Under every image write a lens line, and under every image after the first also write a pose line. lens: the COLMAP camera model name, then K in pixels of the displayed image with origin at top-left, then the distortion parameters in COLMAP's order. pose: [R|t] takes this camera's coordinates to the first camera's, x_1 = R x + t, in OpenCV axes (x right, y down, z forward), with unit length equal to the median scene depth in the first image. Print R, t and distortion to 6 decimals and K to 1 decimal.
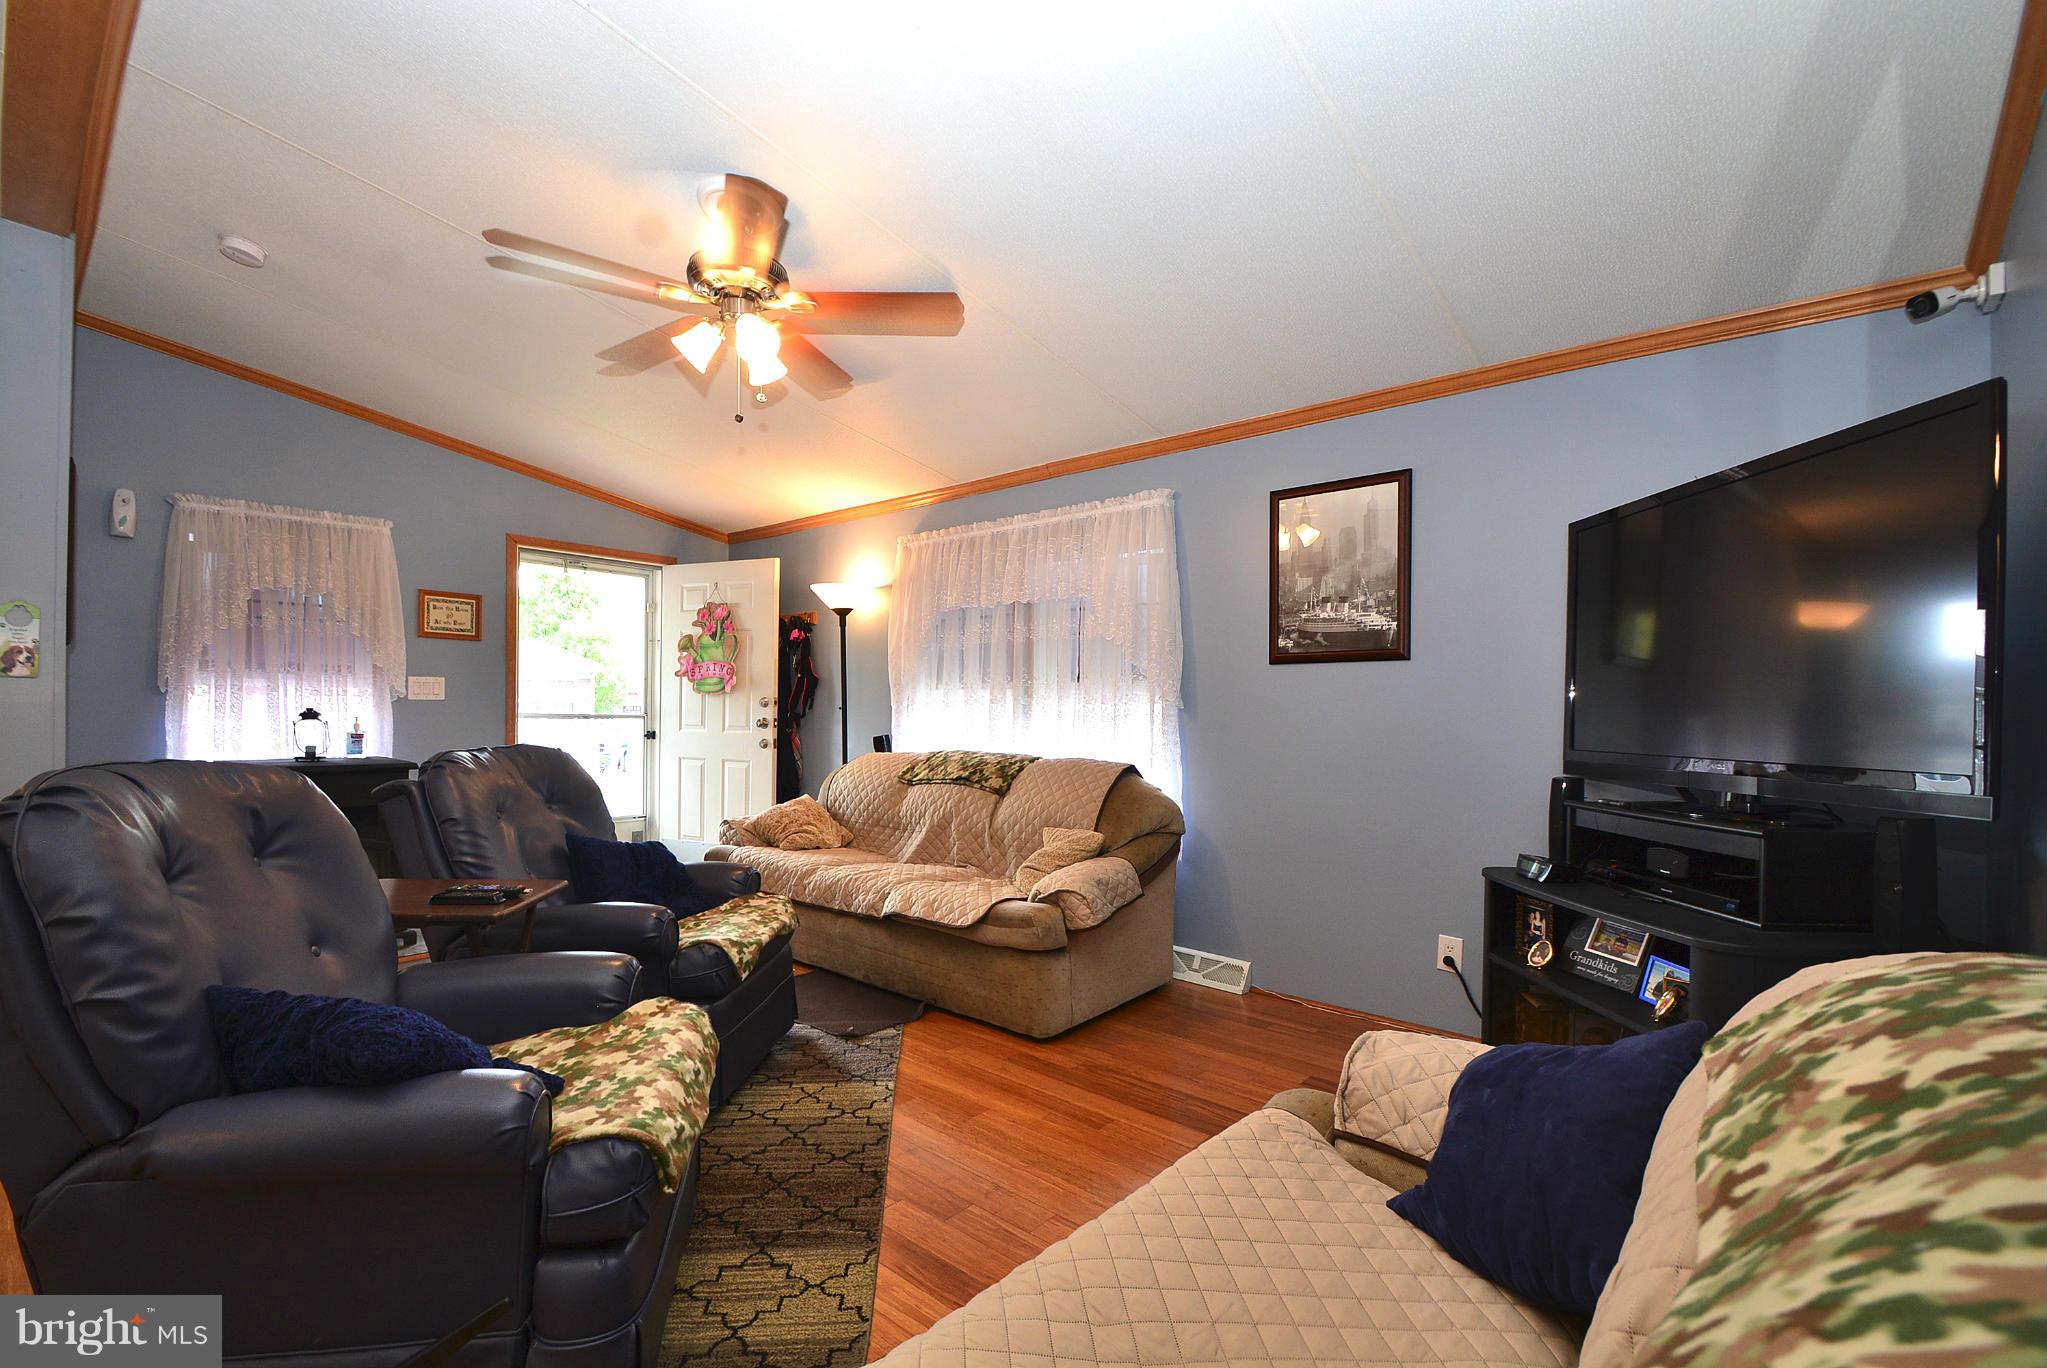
lens RADIAL K [[898.4, 0, 993.0], [0, 898.4, 717.6], [0, 0, 1]] dist [0.013169, -0.015806]
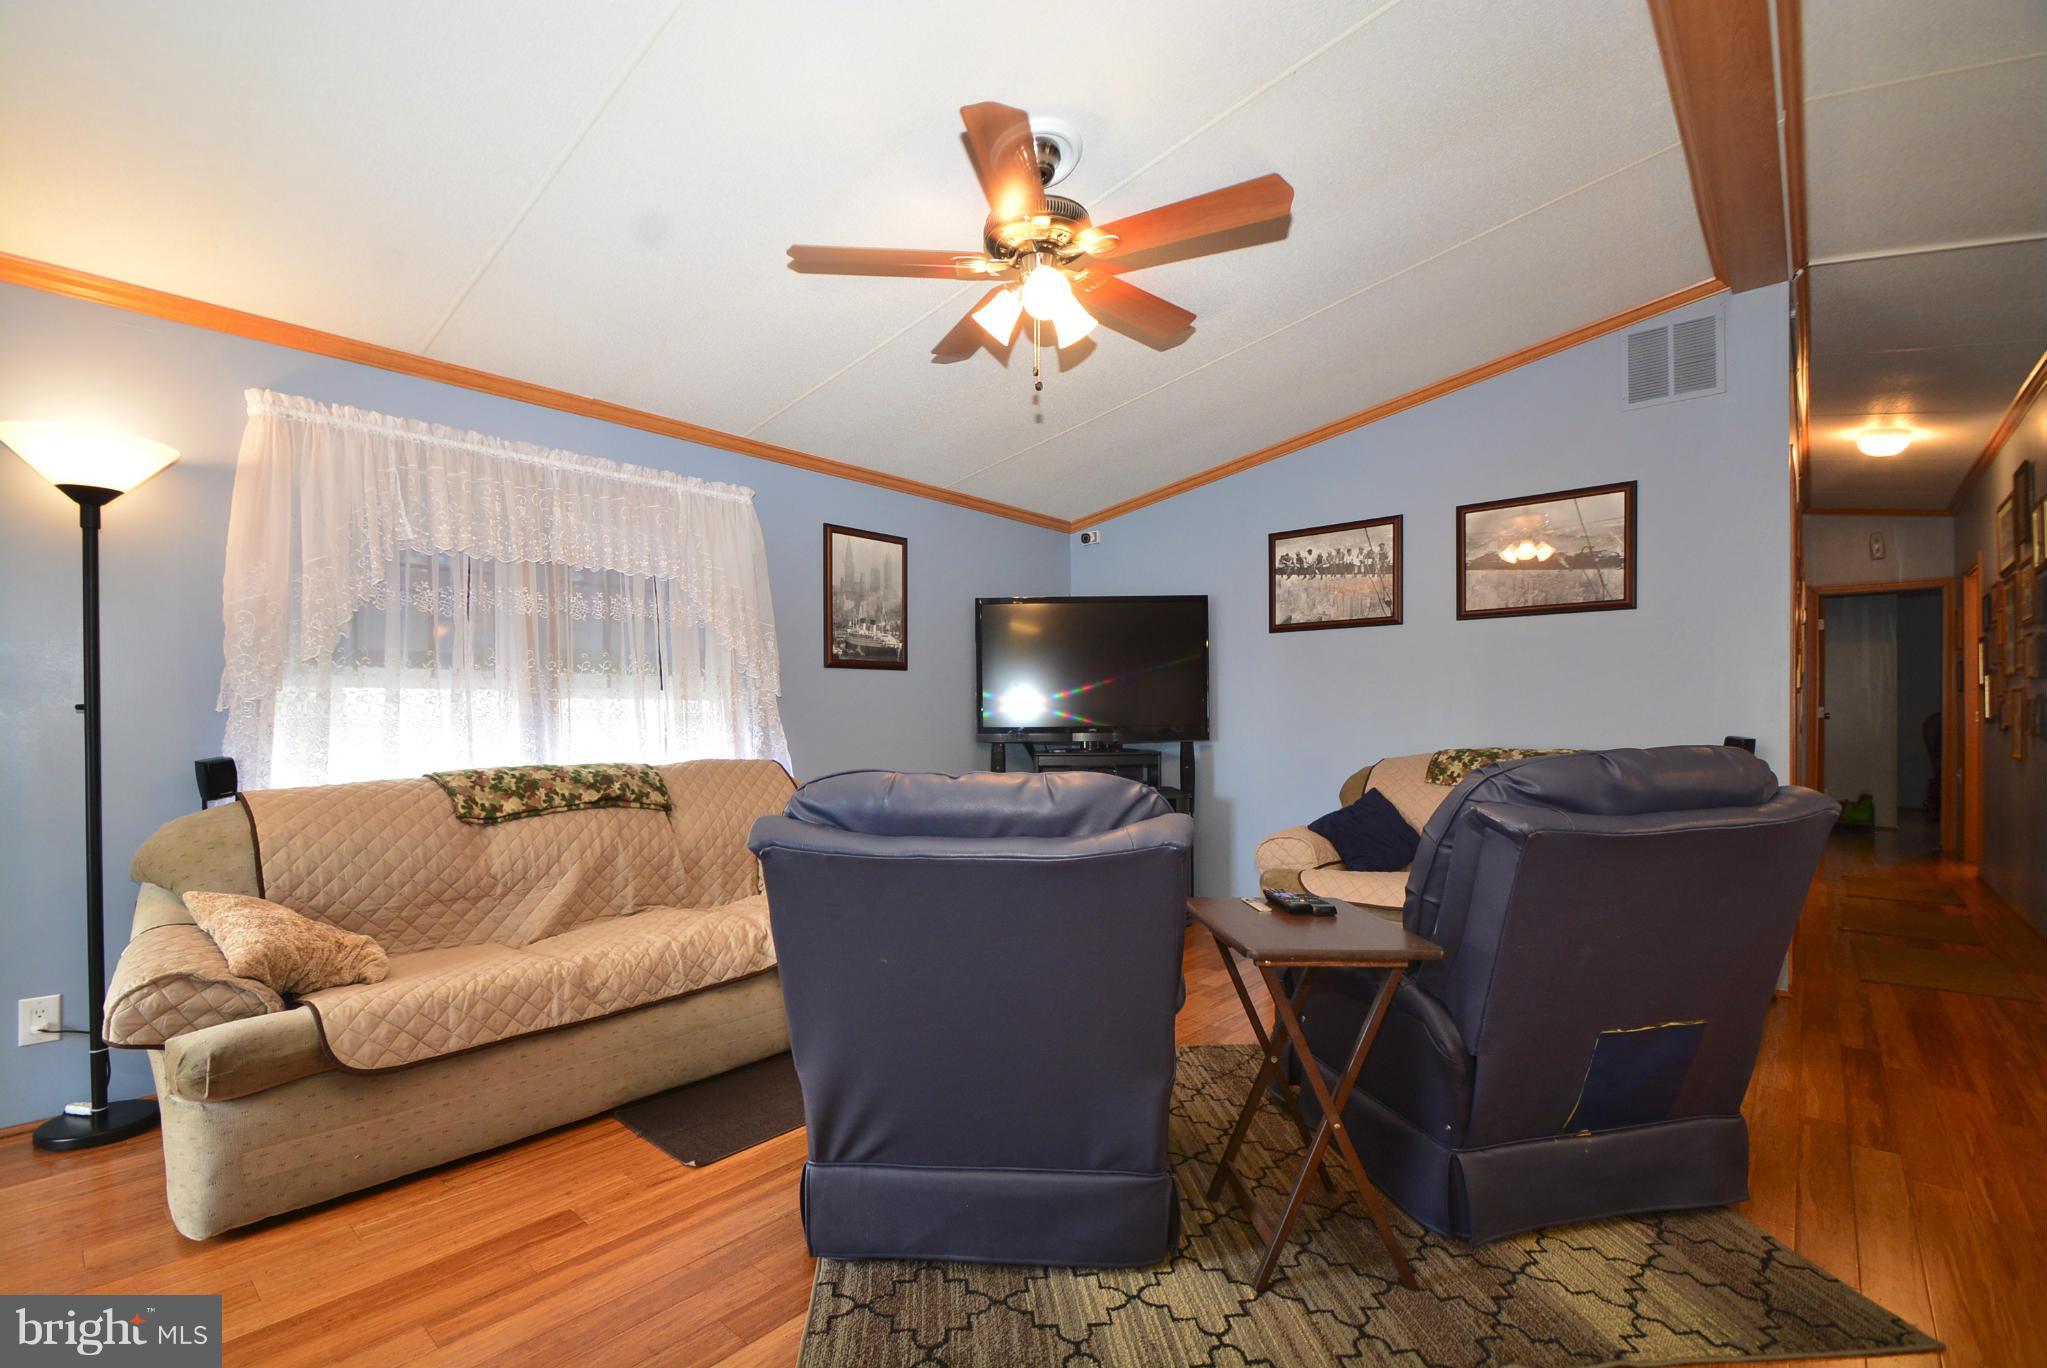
lens RADIAL K [[898.4, 0, 993.0], [0, 898.4, 717.6], [0, 0, 1]] dist [0.013169, -0.015806]
pose [[0.010665, -0.014752, 0.999834, -0.894729], [0.013958, 0.999796, 0.014603, -0.007189], [-0.999846, 0.013800, 0.010869, 0.775292]]
